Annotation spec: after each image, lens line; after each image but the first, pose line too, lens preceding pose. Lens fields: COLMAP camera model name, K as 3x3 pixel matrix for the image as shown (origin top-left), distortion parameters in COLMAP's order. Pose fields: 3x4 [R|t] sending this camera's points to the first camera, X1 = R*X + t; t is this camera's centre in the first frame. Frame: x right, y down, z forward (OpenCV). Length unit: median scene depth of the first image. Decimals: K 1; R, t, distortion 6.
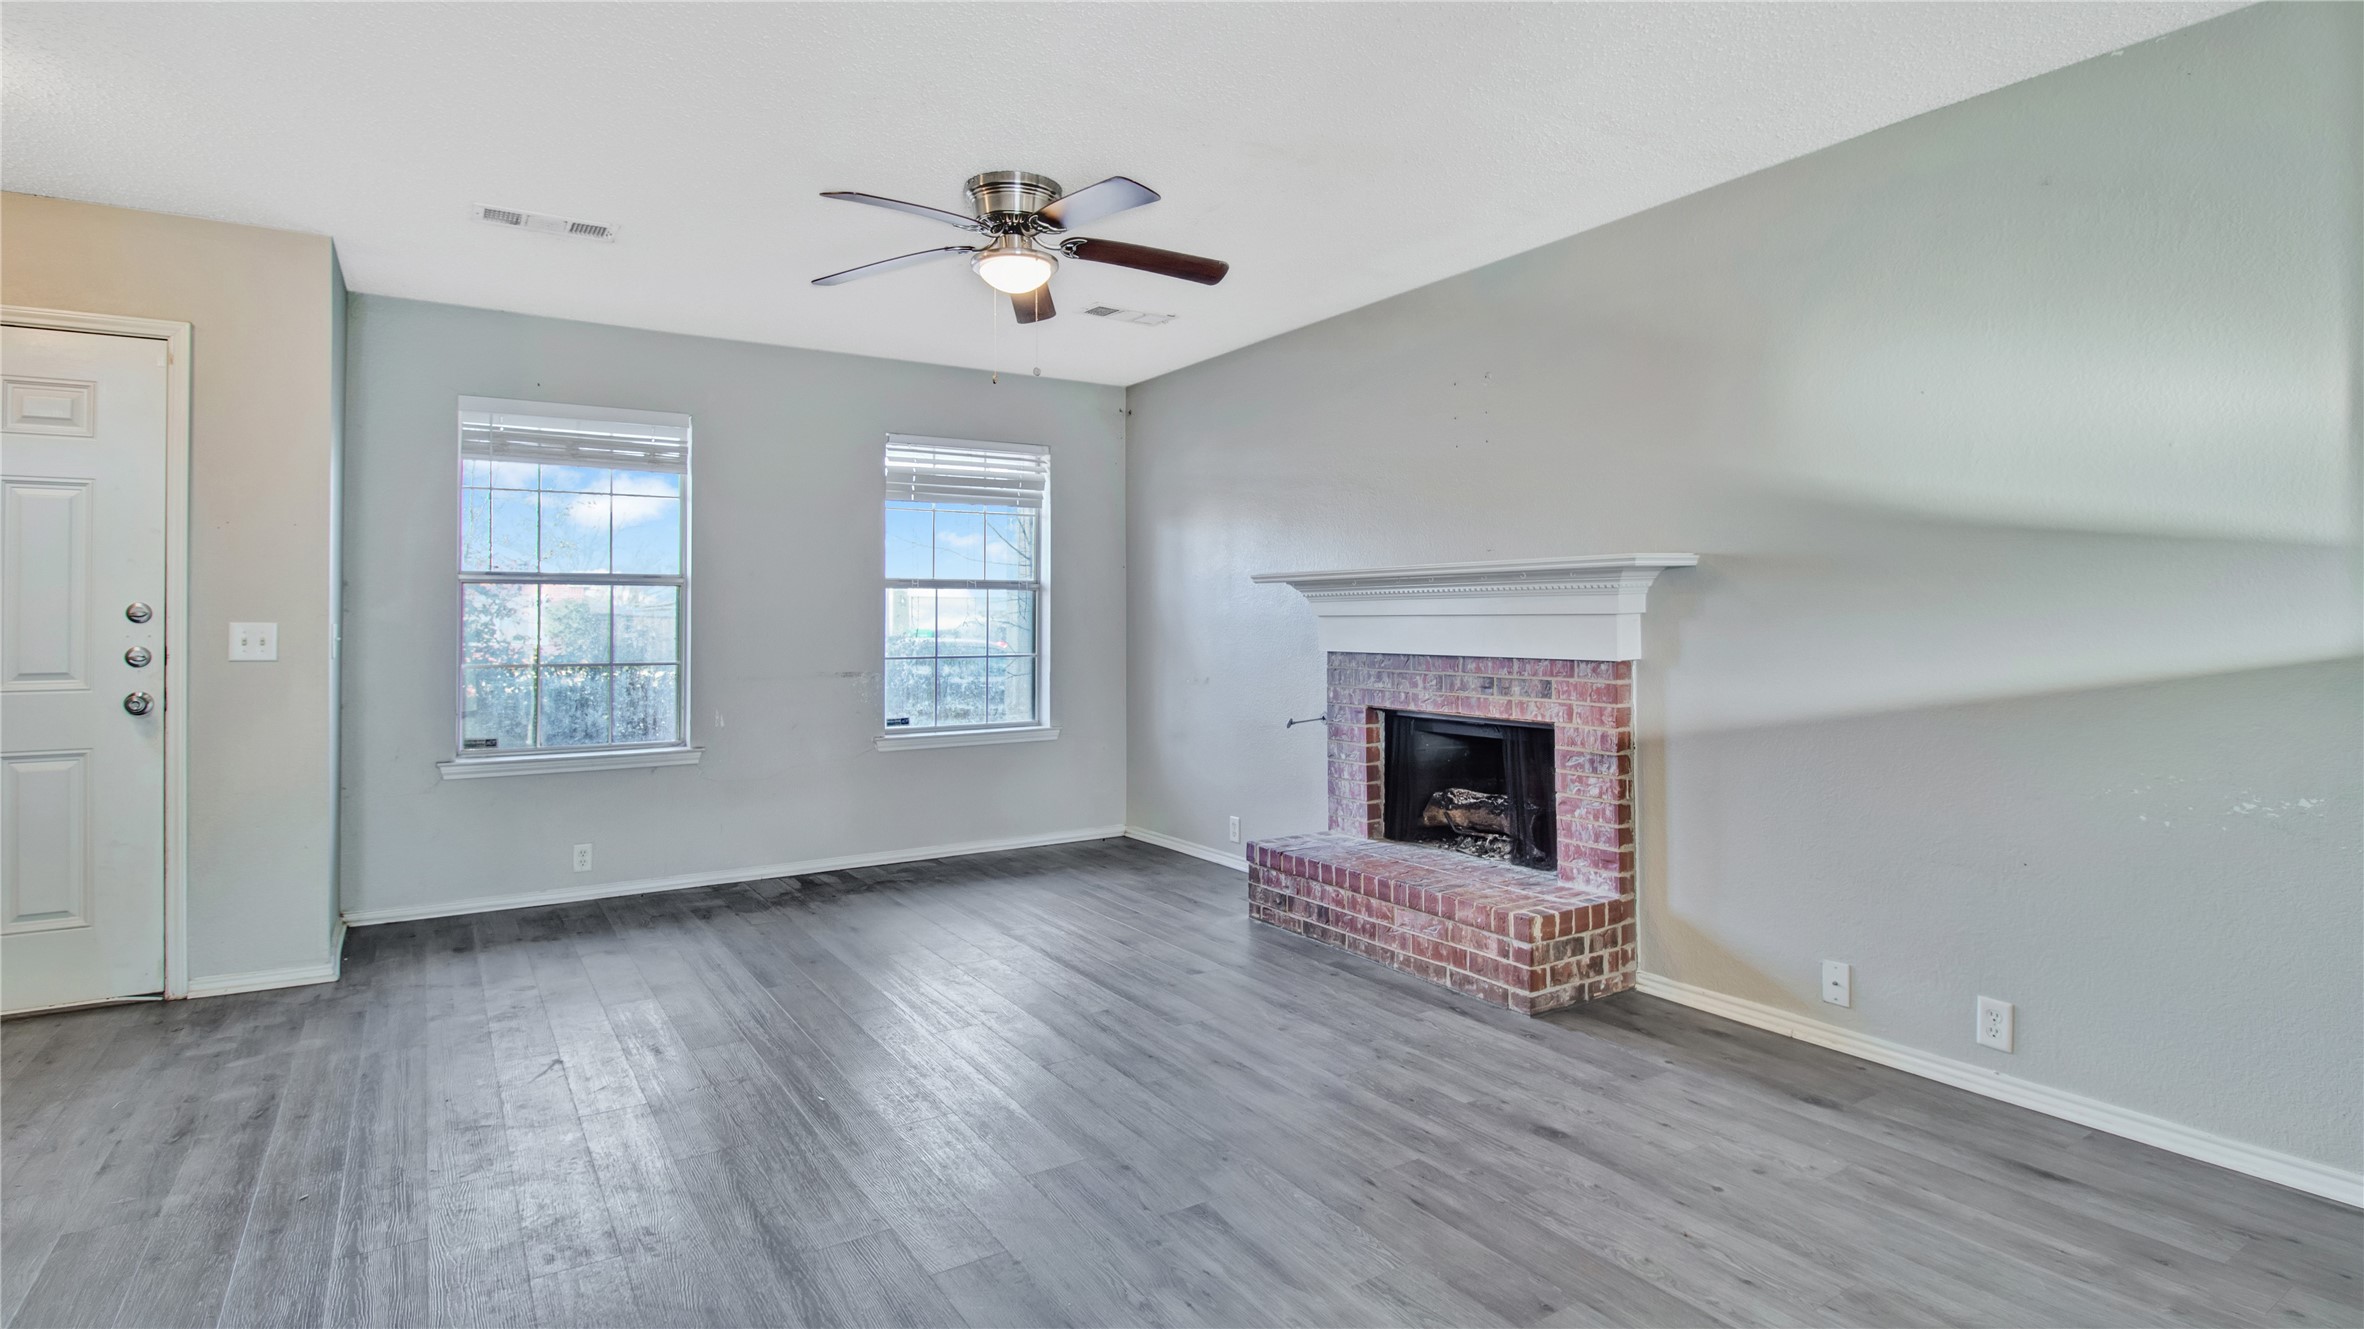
lens RADIAL K [[1172.9, 0, 1187.5], [0, 1172.9, 620.1], [0, 0, 1]] dist [0.000622, 0.000040]
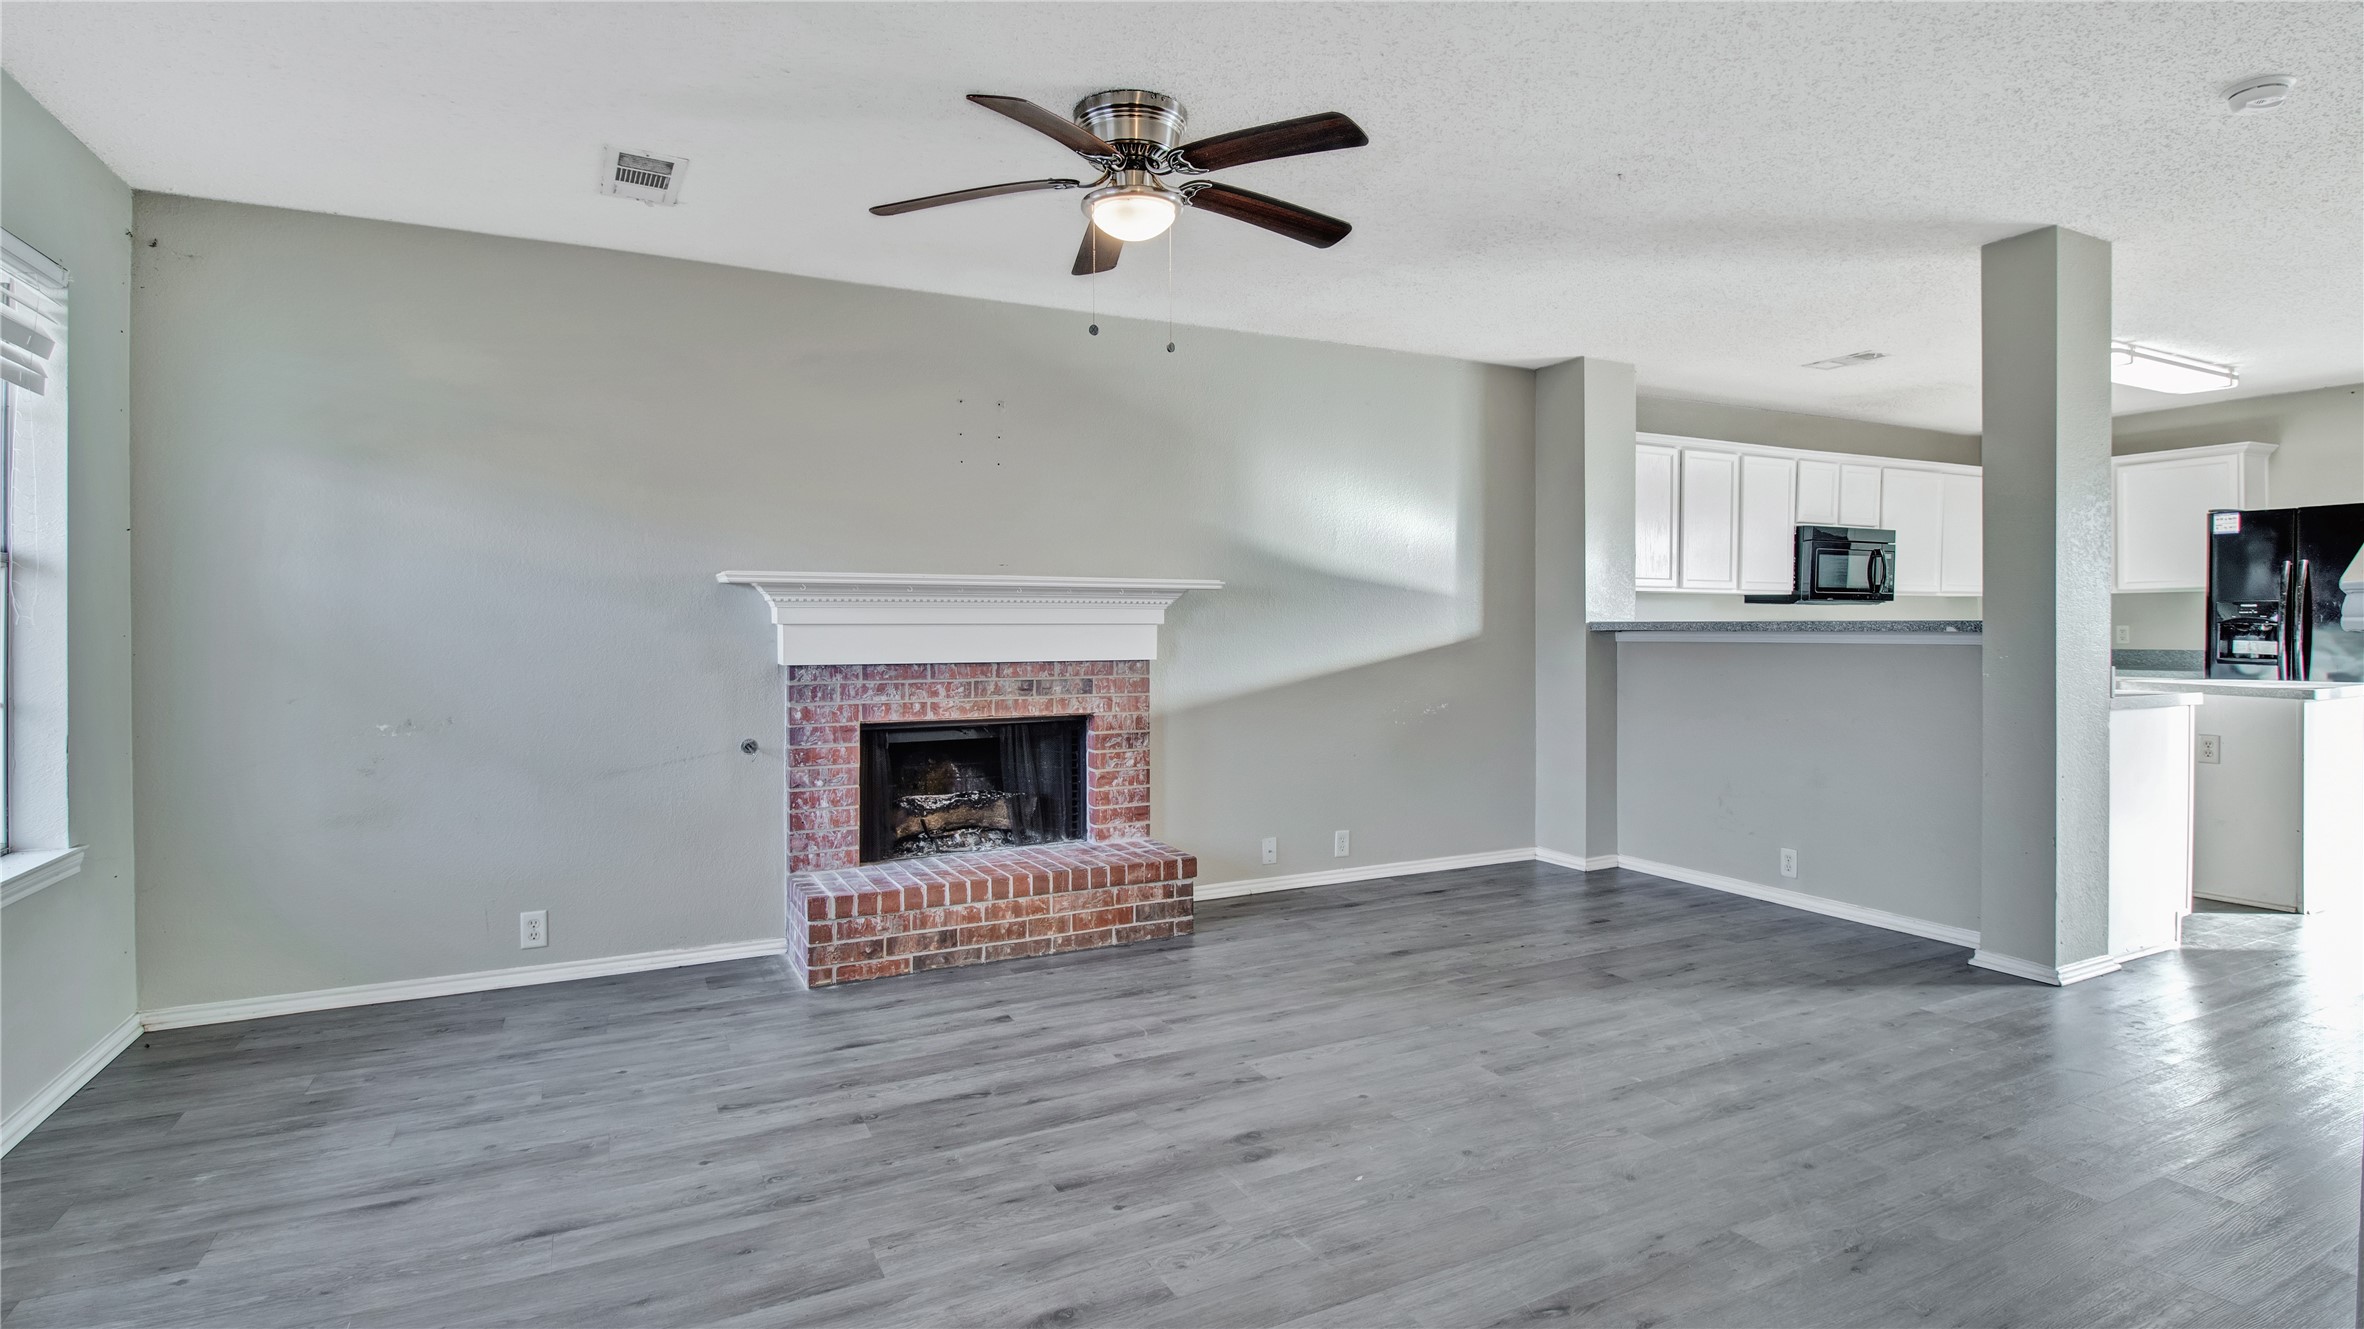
lens RADIAL K [[1172.9, 0, 1187.5], [0, 1172.9, 620.1], [0, 0, 1]] dist [0.000622, 0.000040]
pose [[0.093776, 0.012171, 0.995519, -0.894136], [0.003081, 0.999917, -0.012515, 0.006023], [-0.995589, 0.004241, 0.093731, 0.786032]]
